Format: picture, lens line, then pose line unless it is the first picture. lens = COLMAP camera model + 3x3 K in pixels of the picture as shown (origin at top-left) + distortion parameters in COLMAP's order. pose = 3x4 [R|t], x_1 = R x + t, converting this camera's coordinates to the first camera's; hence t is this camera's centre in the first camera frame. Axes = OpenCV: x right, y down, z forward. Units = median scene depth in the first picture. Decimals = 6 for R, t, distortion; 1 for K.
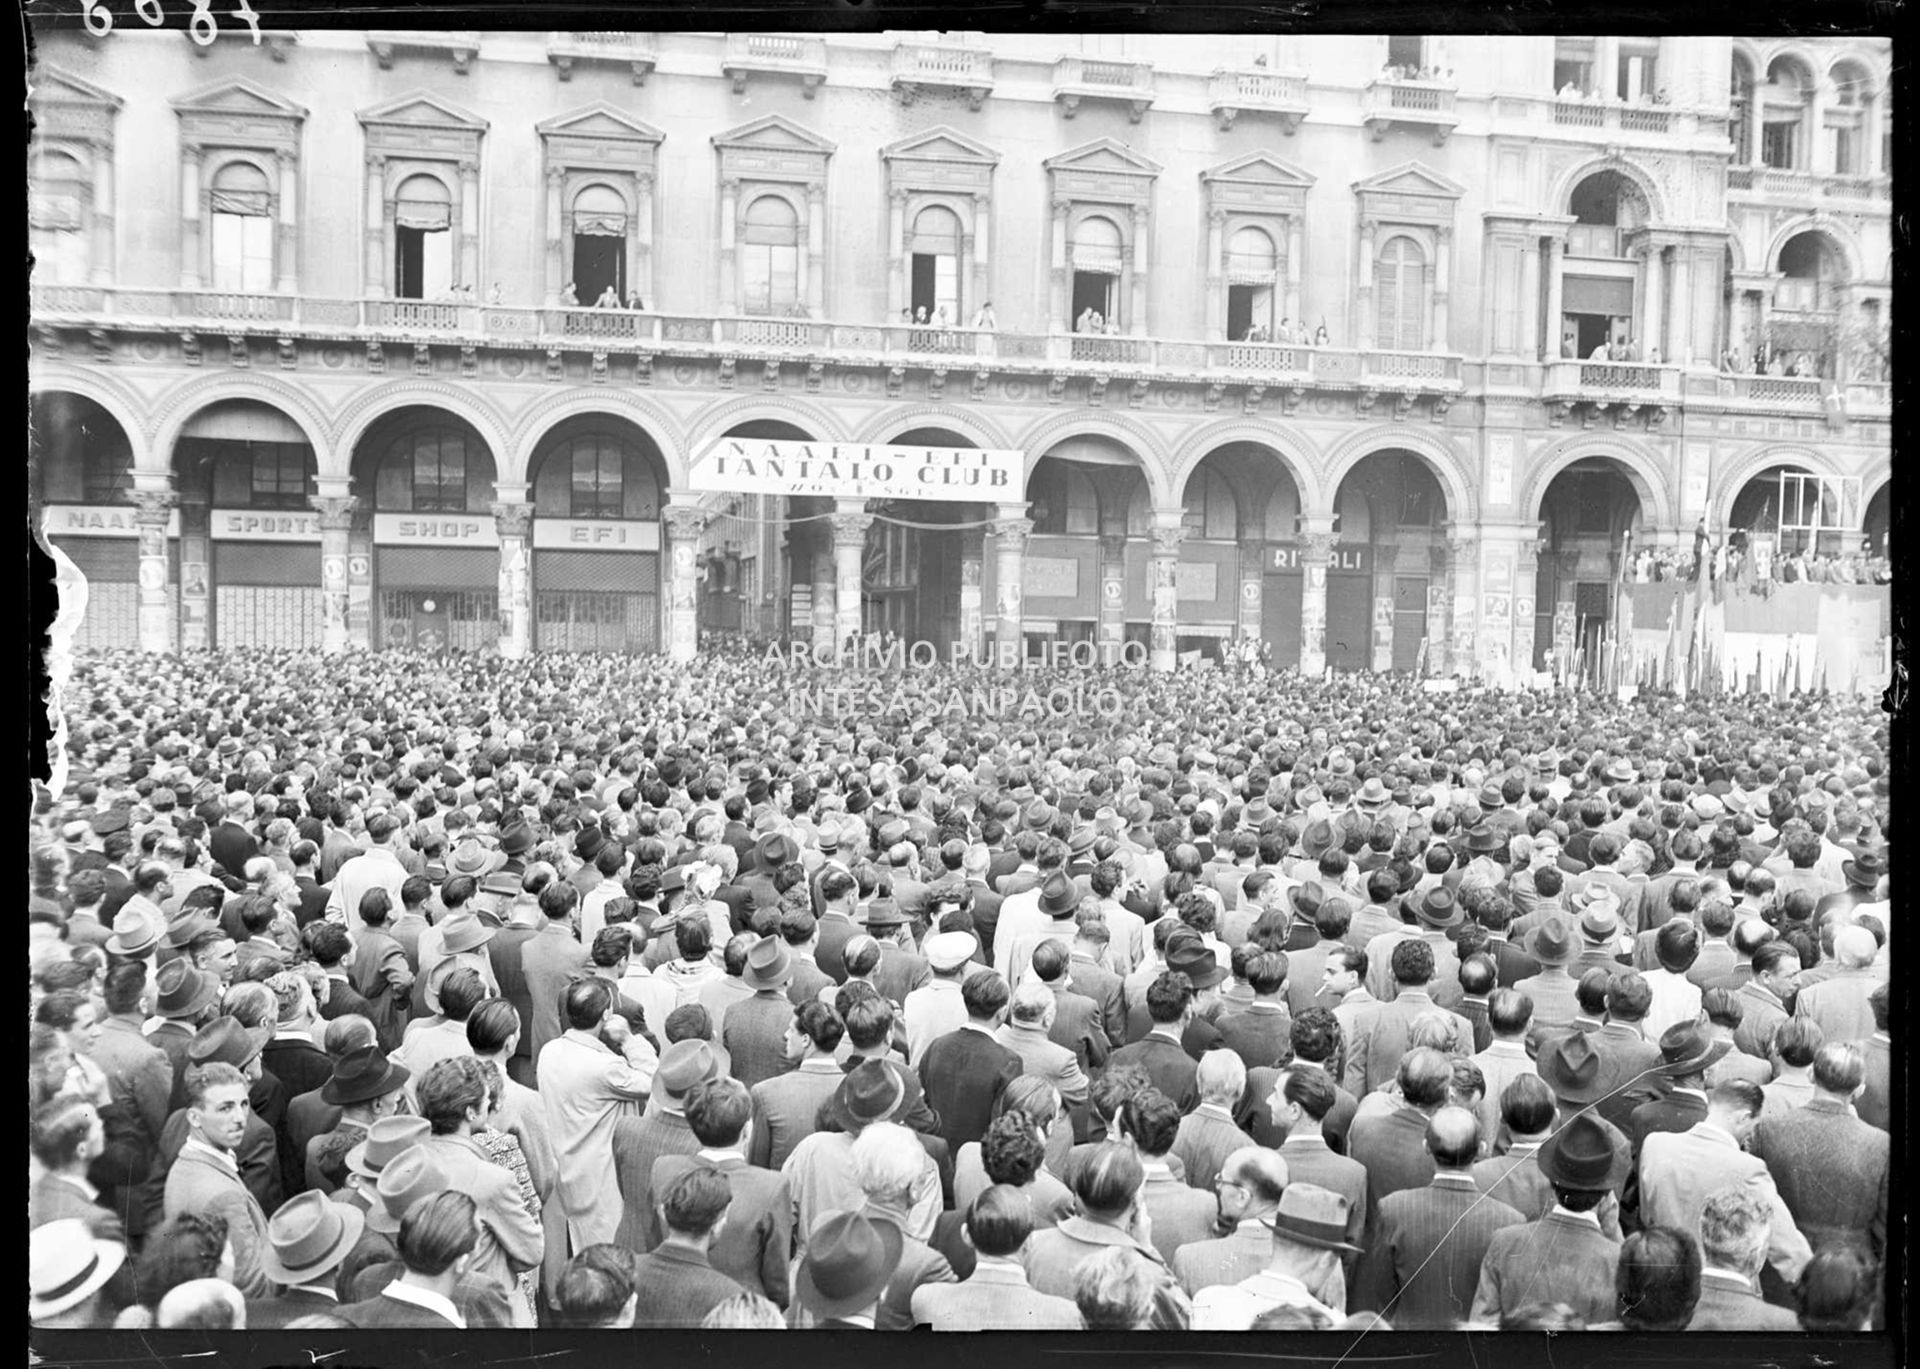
lens RADIAL K [[2083.9, 0, 960.0], [0, 2083.9, 684.5], [0, 0, 1]] dist [-0.022906, -0.053042]
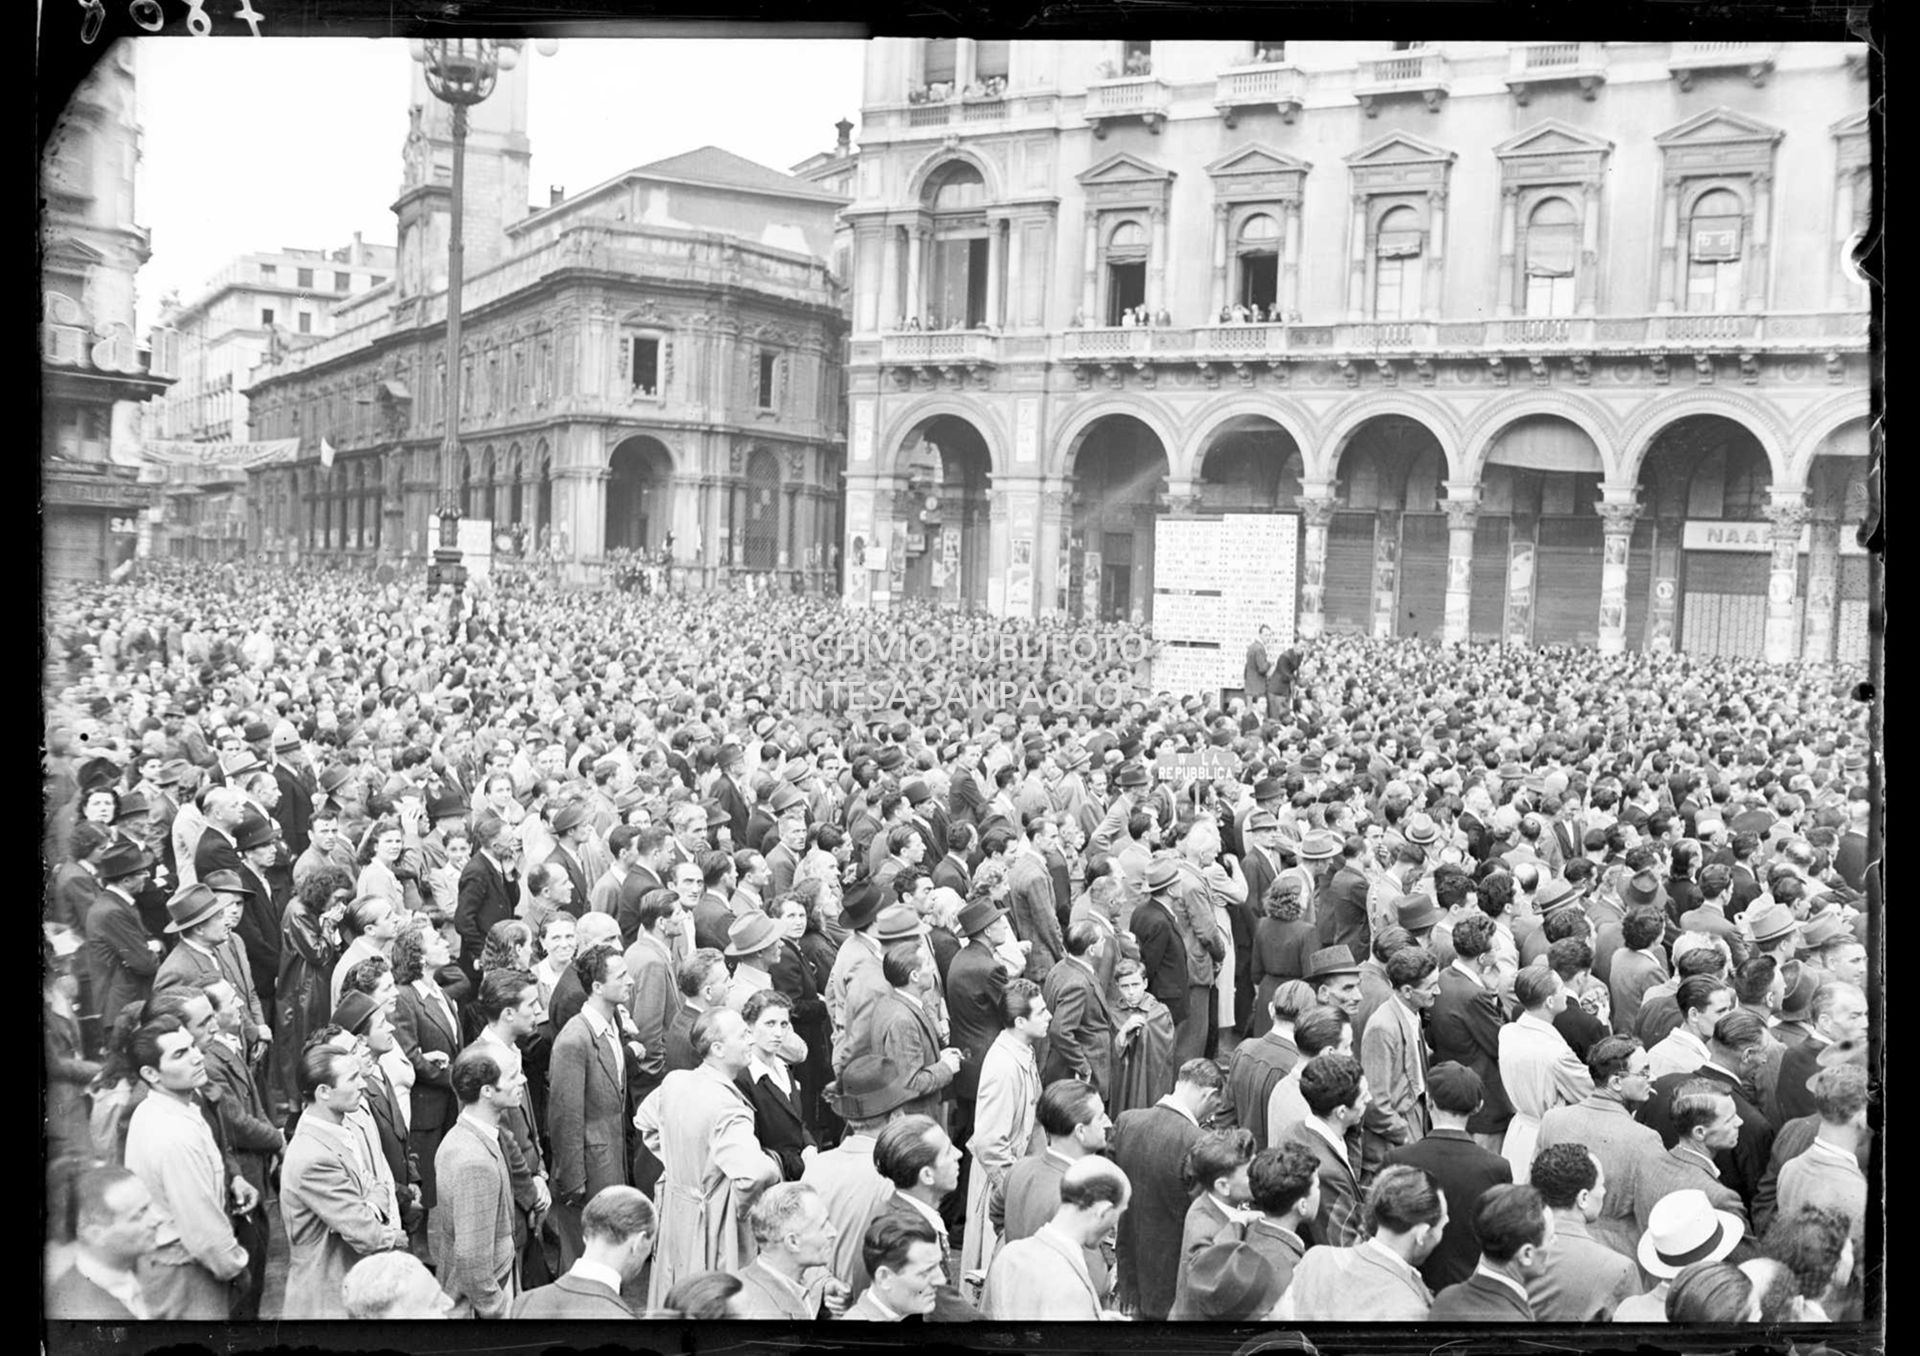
lens RADIAL K [[2001.9, 0, 960.0], [0, 2001.9, 714.9], [0, 0, 1]] dist [-0.050937, -0.008462]
pose [[0.703870, 0.062619, -0.707563, 0.847924], [-0.055407, 0.997912, 0.033196, 0.013051], [0.708165, 0.015838, 0.705870, 0.187552]]
